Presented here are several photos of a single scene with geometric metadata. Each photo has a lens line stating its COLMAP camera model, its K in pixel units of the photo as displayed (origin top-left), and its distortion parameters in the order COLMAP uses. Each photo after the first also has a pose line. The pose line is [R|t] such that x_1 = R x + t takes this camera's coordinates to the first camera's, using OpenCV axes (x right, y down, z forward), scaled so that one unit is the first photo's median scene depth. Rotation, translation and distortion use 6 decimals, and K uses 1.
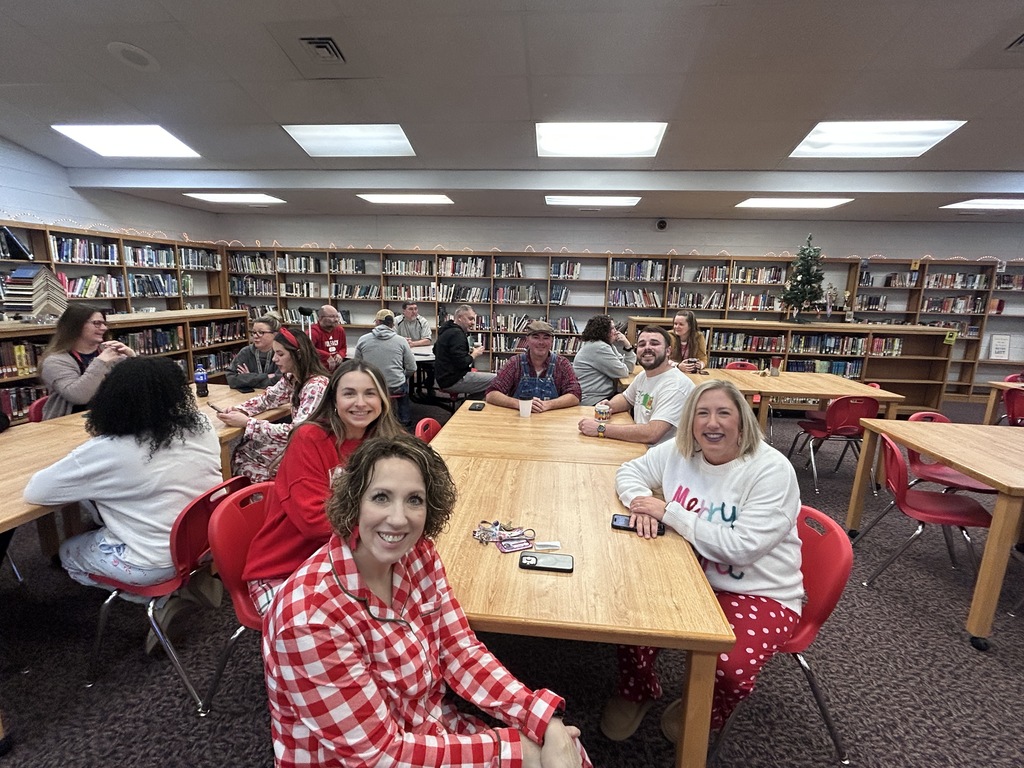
lens RADIAL K [[496.6, 0, 513.5], [0, 496.6, 383.1], [0, 0, 1]] dist [-0.001922, 0.002069]
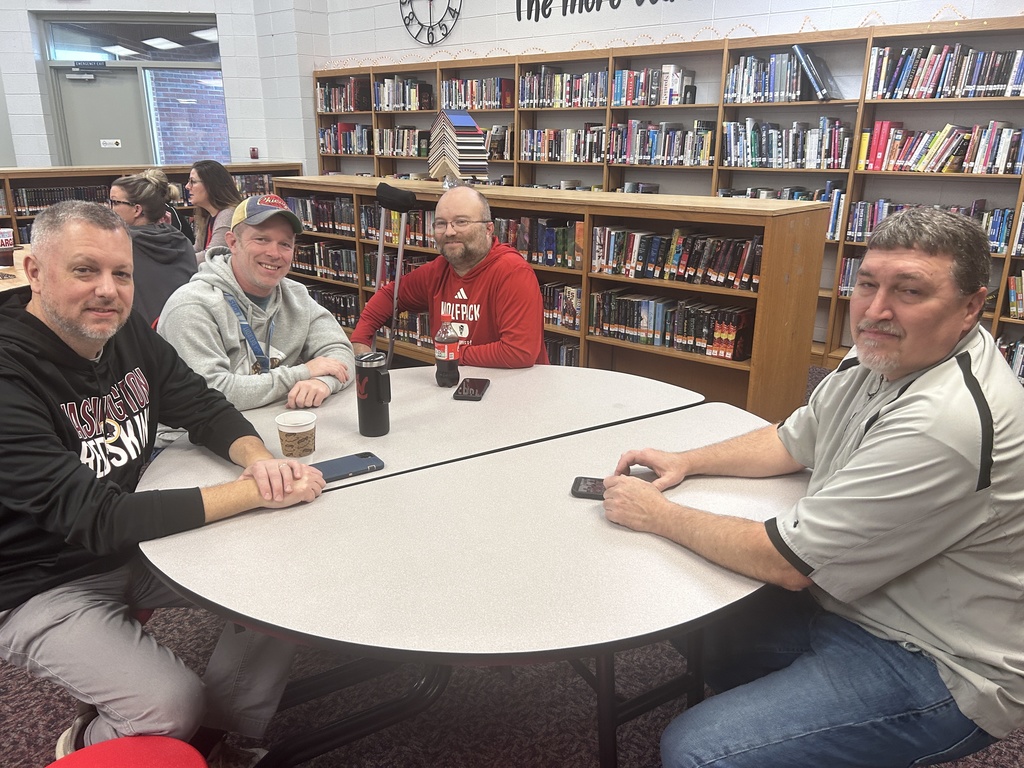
lens RADIAL K [[787.4, 0, 512.3], [0, 787.4, 381.7], [0, 0, 1]] dist [0.039114, -0.046967]
pose [[-0.568253, 0.218000, -0.793451, 0.019495], [-0.177123, 0.909257, 0.376669, -0.165958], [0.803565, 0.354582, -0.478075, 0.901147]]
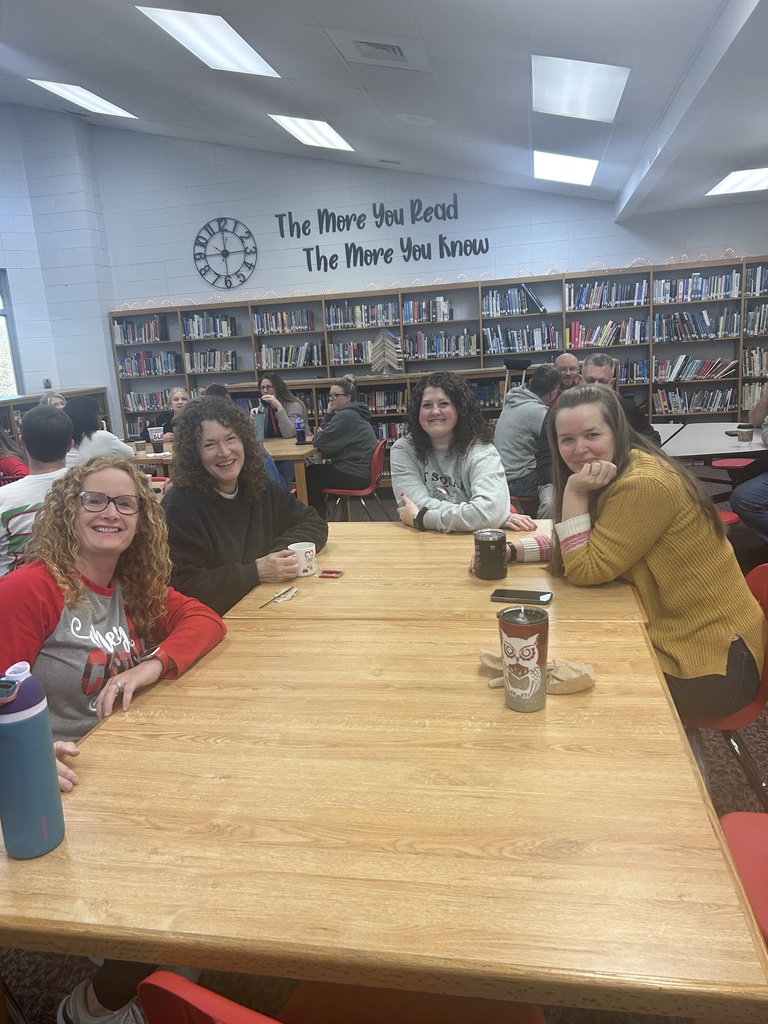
lens RADIAL K [[787.4, 0, 380.9], [0, 787.4, 515.3], [0, 0, 1]] dist [0.039114, -0.046967]
pose [[-0.092258, 0.196263, -0.976202, 0.528568], [-0.124588, 0.970403, 0.206871, -0.097364], [0.987910, 0.140709, -0.065075, 0.595161]]
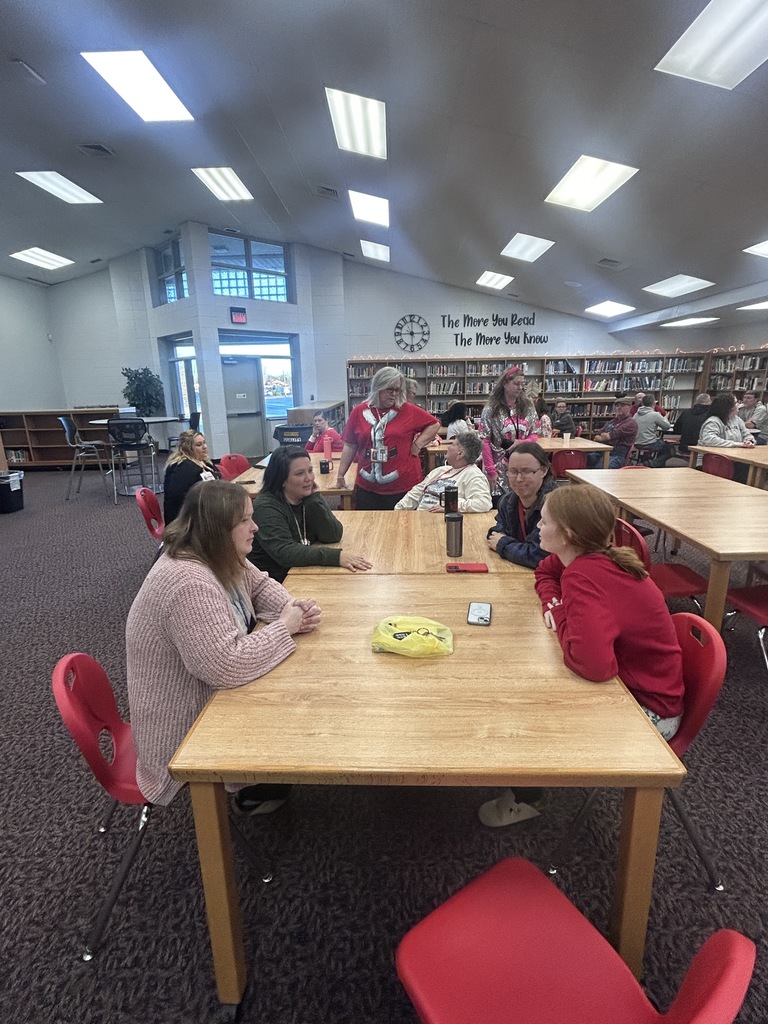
lens RADIAL K [[496.6, 0, 385.0], [0, 496.6, 512.8], [0, 0, 1]] dist [-0.001922, 0.002069]
pose [[0.103538, 0.226828, -0.968416, 0.834225], [-0.169622, 0.963412, 0.207521, 0.019544], [0.980055, 0.142778, 0.138225, -0.012678]]
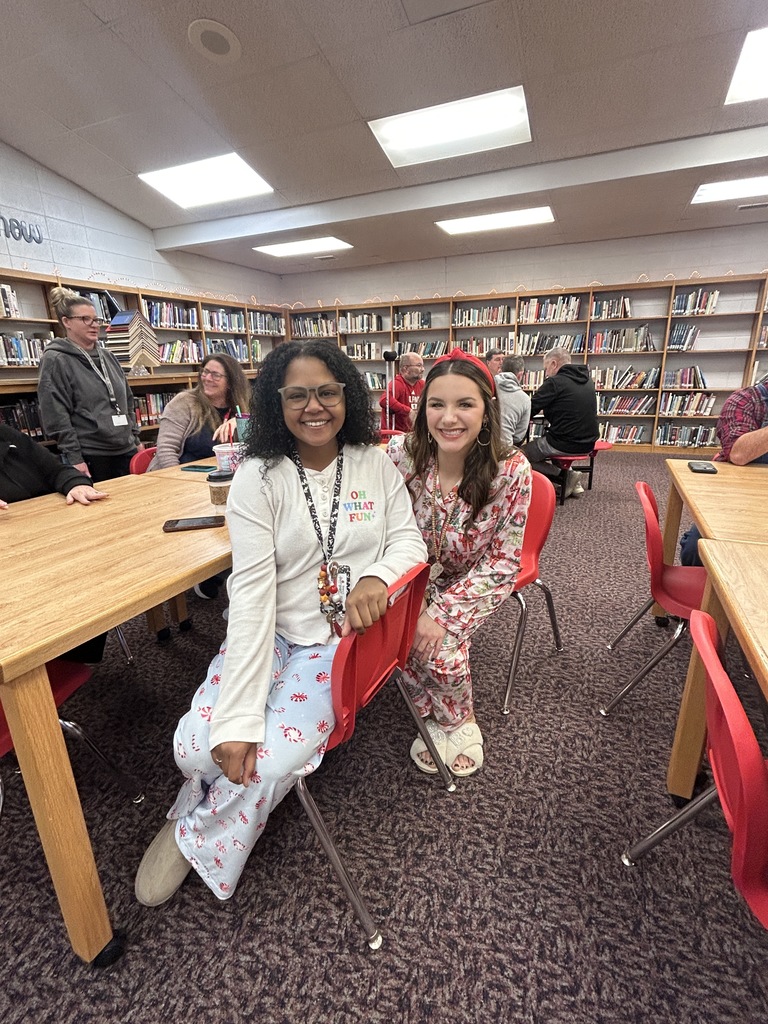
lens RADIAL K [[496.6, 0, 386.2], [0, 496.6, 513.6], [0, 0, 1]] dist [-0.001922, 0.002069]
pose [[0.954030, 0.042081, -0.296744, -0.106408], [-0.011279, 0.994434, 0.104758, 0.017865], [0.299500, -0.096596, 0.949194, 0.112416]]
